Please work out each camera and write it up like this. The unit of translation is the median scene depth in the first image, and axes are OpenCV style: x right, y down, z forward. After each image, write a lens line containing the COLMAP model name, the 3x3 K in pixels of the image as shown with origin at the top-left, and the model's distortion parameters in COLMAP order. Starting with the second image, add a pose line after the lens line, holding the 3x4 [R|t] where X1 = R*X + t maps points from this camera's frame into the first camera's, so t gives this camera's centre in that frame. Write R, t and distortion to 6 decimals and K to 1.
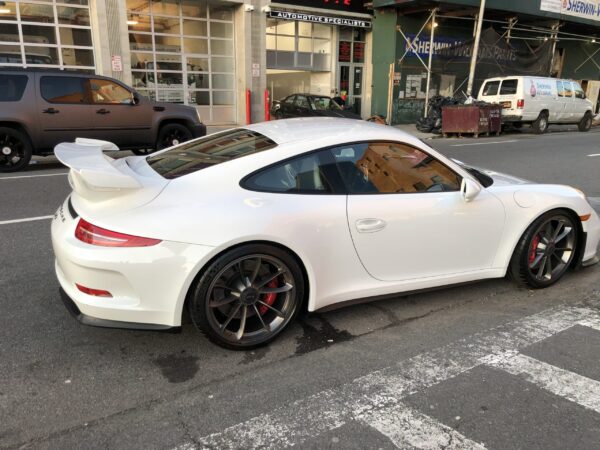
lens RADIAL K [[490.7, 0, 294.9], [0, 490.7, 230.9], [0, 0, 1]] dist [0.028168, -0.027616]
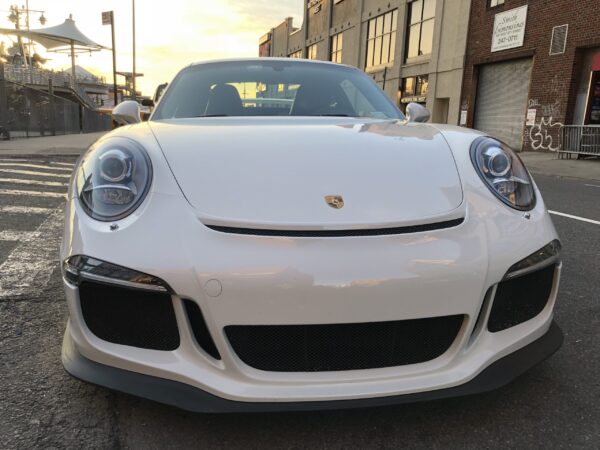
lens RADIAL K [[490.7, 0, 297.7], [0, 490.7, 220.0], [0, 0, 1]] dist [0.028168, -0.027616]
pose [[-0.275243, 0.158100, -0.948286, 0.253360], [-0.300829, 0.922686, 0.241149, -0.047846], [0.913095, 0.351646, -0.206402, 0.341362]]
